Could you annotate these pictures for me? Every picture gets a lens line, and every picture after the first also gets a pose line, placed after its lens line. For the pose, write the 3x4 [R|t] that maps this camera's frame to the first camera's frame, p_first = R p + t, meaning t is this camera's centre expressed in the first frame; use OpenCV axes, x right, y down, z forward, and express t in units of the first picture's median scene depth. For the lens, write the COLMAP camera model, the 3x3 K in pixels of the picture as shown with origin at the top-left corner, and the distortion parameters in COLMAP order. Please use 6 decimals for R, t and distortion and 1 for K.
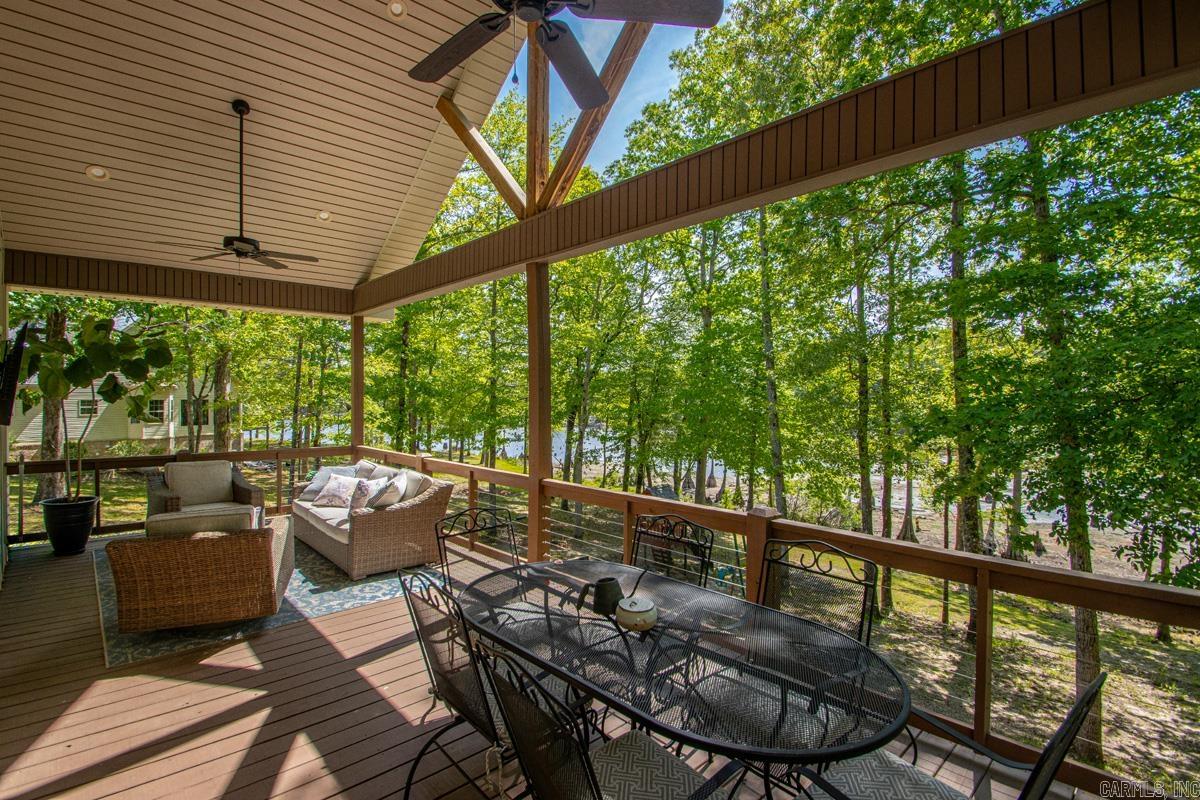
lens RADIAL K [[564.9, 0, 600.0], [0, 564.9, 400.0], [0, 0, 1]] dist [0.001383, -0.000005]
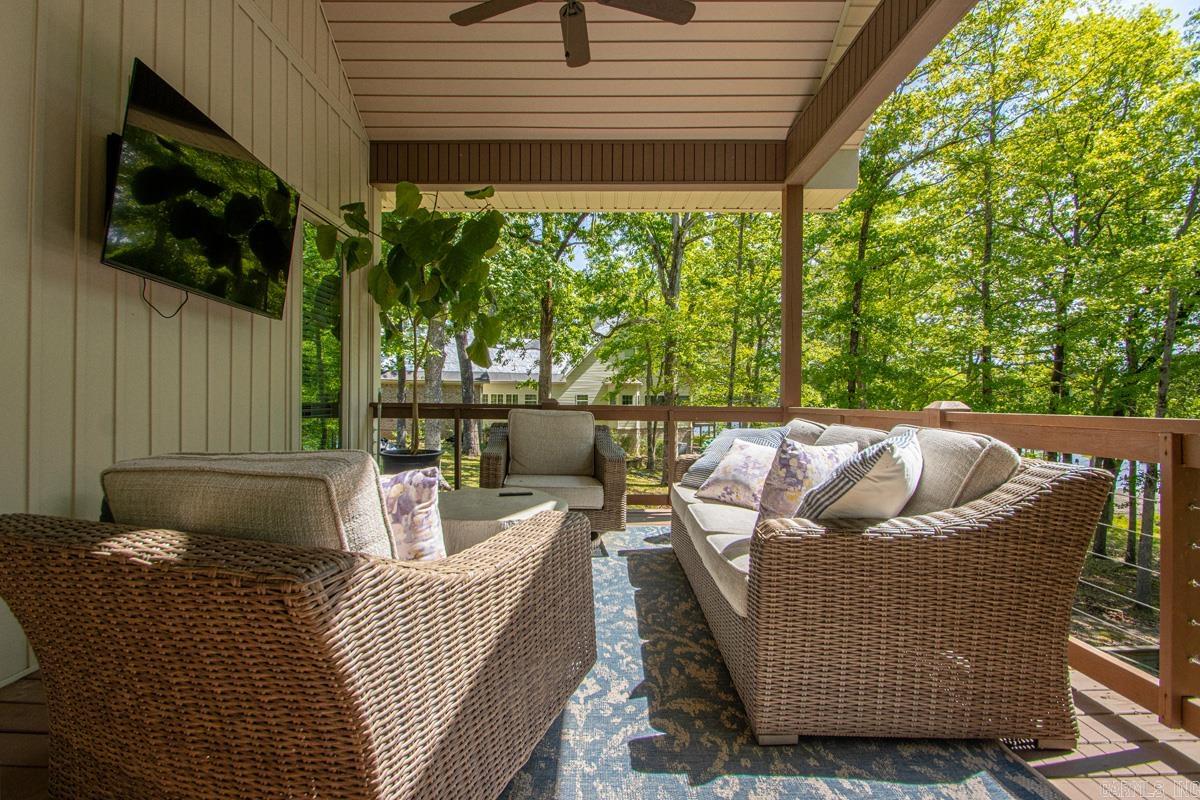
lens RADIAL K [[564.9, 0, 600.0], [0, 564.9, 400.0], [0, 0, 1]] dist [0.001383, -0.000005]
pose [[0.734676, -0.001171, -0.678417, -0.246517], [-0.009121, 0.999891, -0.011603, 0.113259], [0.678357, 0.014712, 0.734586, 0.606030]]
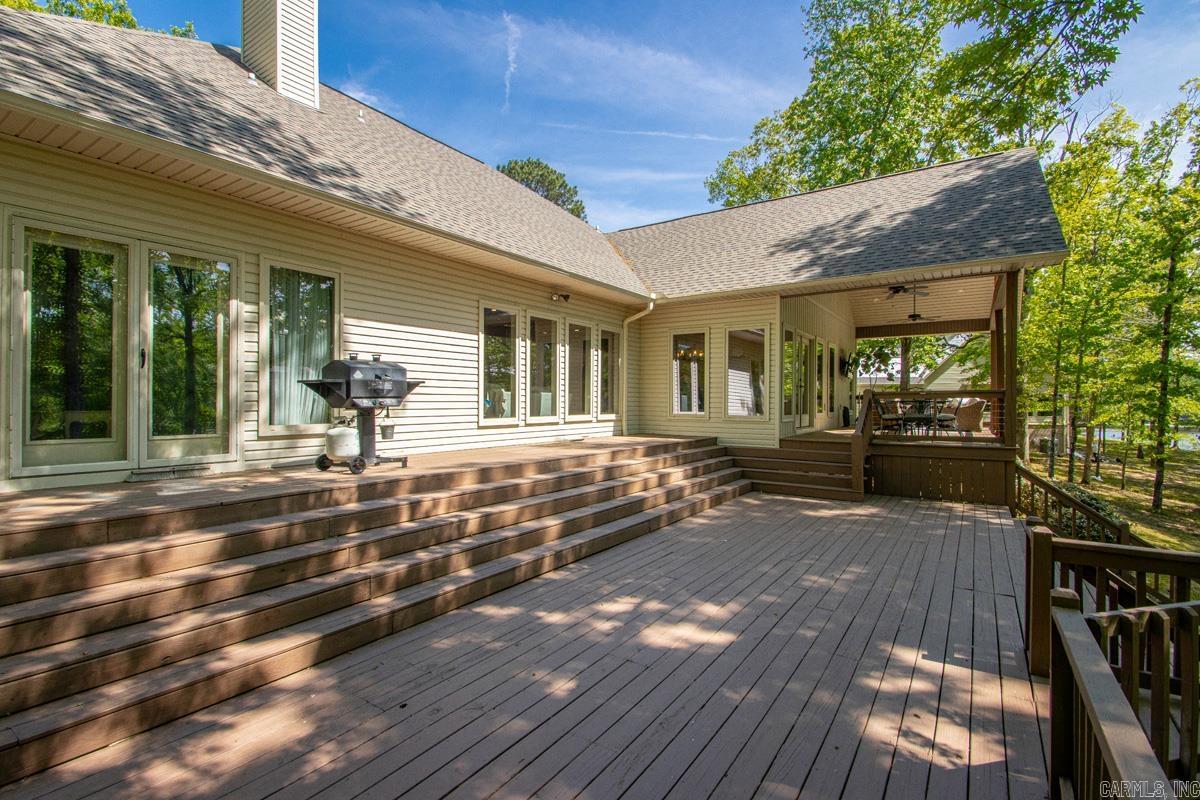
lens RADIAL K [[564.9, 0, 600.0], [0, 564.9, 400.0], [0, 0, 1]] dist [0.001383, -0.000005]
pose [[0.236000, -0.002564, -0.971750, 1.461878], [-0.011870, 0.999914, -0.005521, 0.155894], [0.971681, 0.012838, 0.235949, -0.956487]]
